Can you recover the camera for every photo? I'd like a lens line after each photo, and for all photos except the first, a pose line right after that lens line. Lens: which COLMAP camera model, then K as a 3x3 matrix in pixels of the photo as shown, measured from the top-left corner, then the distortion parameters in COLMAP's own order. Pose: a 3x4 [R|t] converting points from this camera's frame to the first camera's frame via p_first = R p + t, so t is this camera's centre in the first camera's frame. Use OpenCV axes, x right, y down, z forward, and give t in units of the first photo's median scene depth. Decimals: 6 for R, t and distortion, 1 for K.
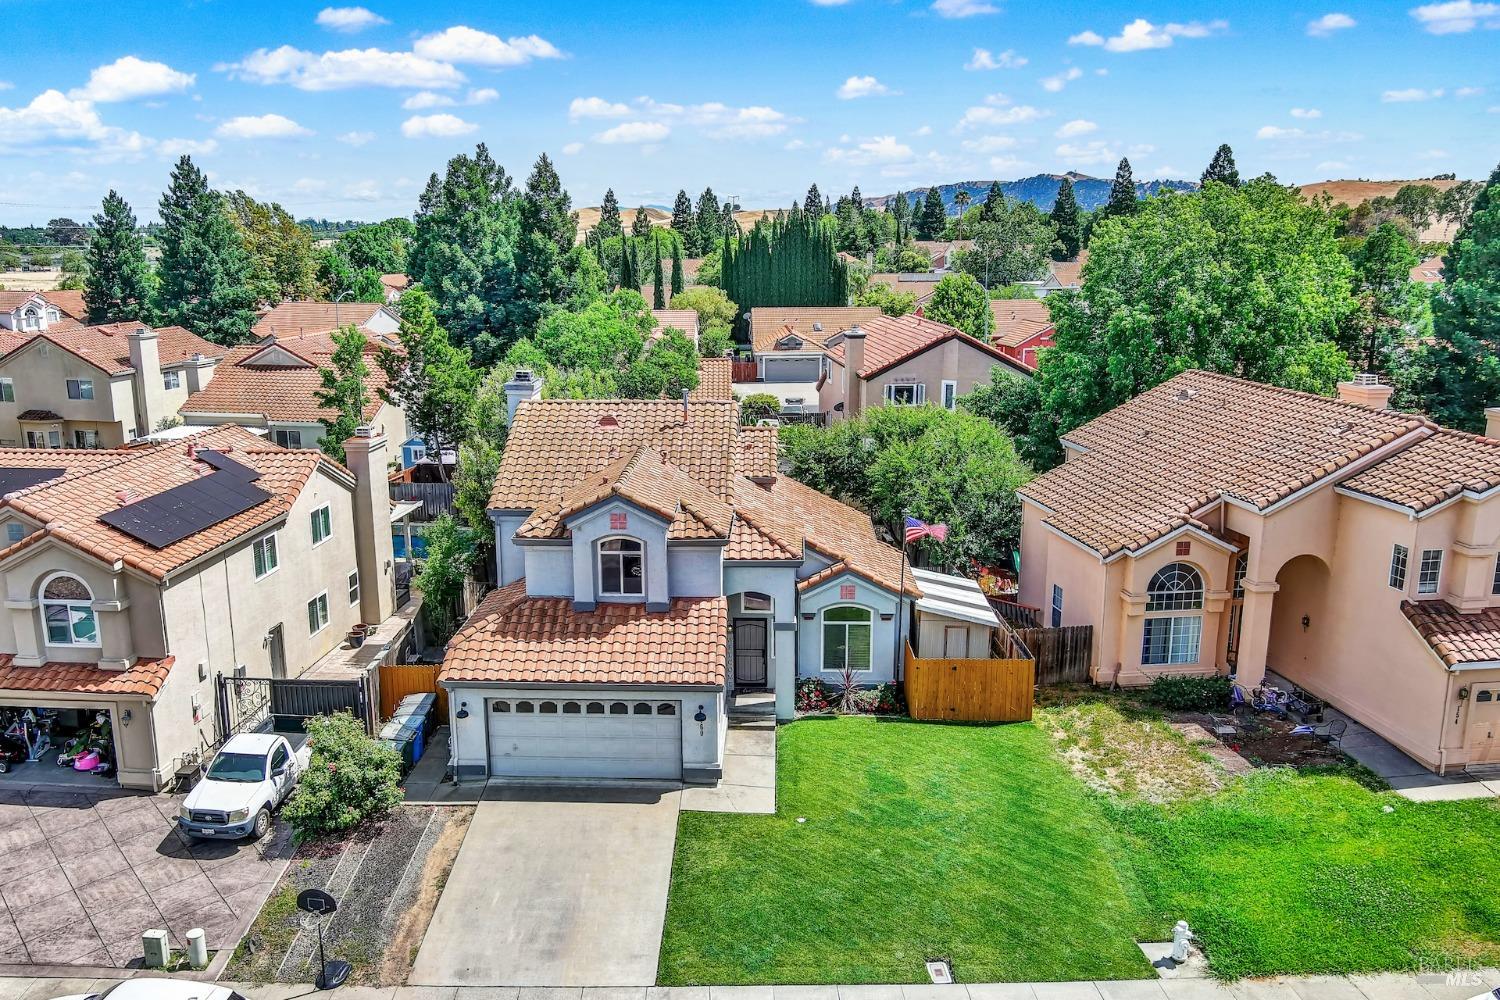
lens RADIAL K [[1238.1, 0, 745.0], [0, 1238.1, 503.3], [0, 0, 1]] dist [0.025763, -0.023278]
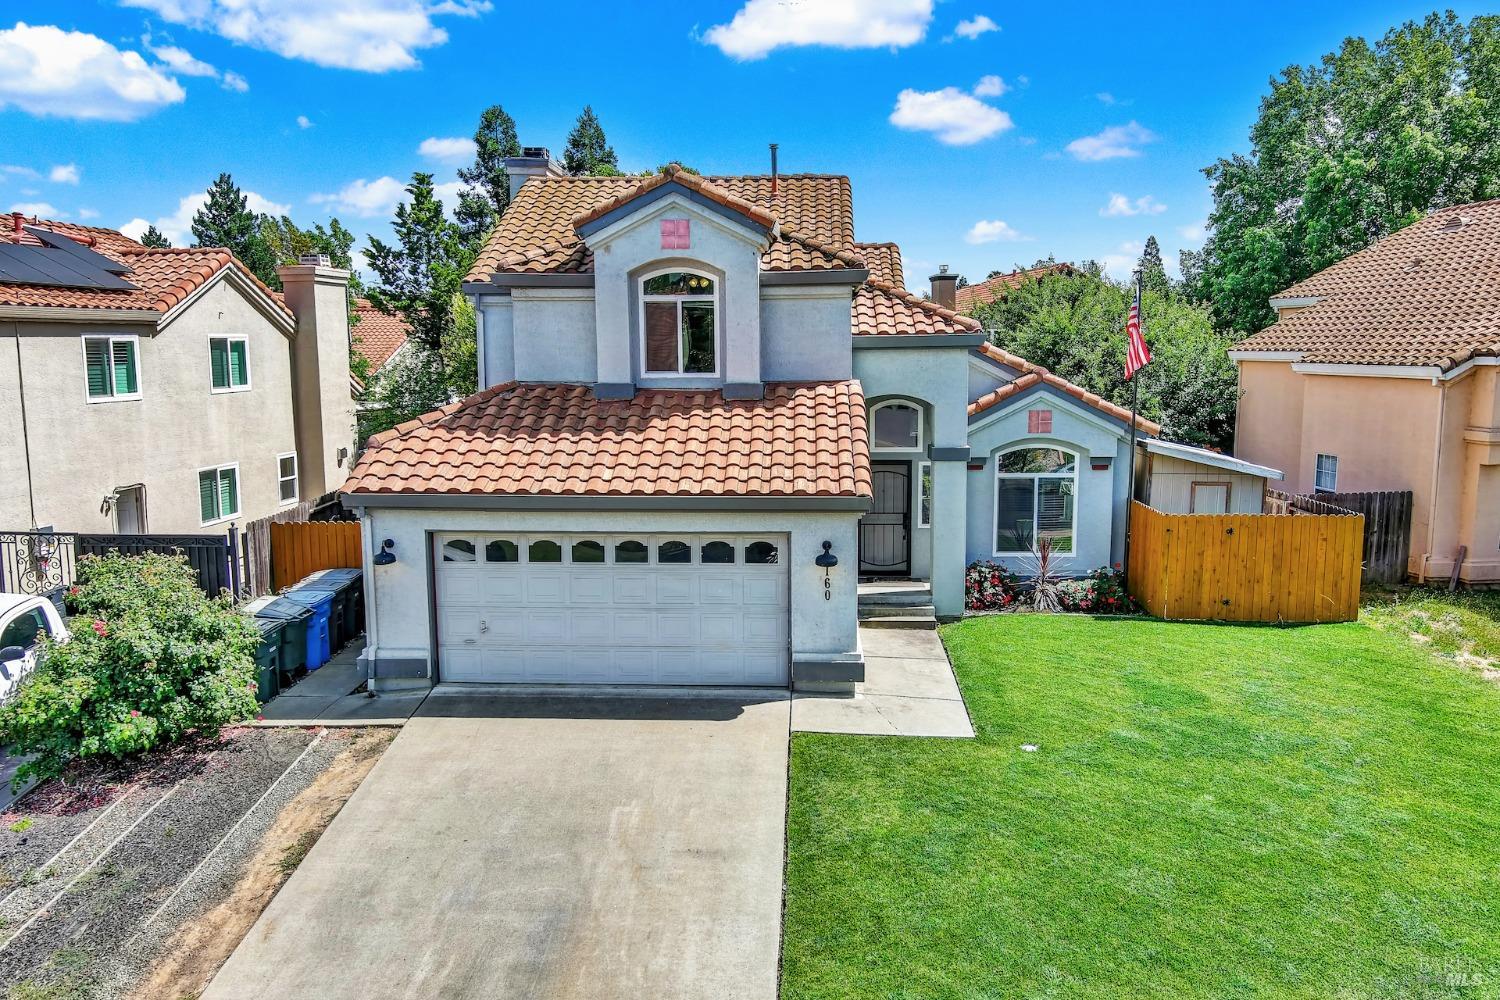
lens RADIAL K [[1238.1, 0, 792.0], [0, 1238.1, 448.5], [0, 0, 1]] dist [0.025763, -0.023278]
pose [[0.999998, 0.001358, 0.001507, -0.049737], [-0.001217, 0.995947, -0.089935, 0.165365], [-0.001623, 0.089933, 0.995947, 0.443393]]
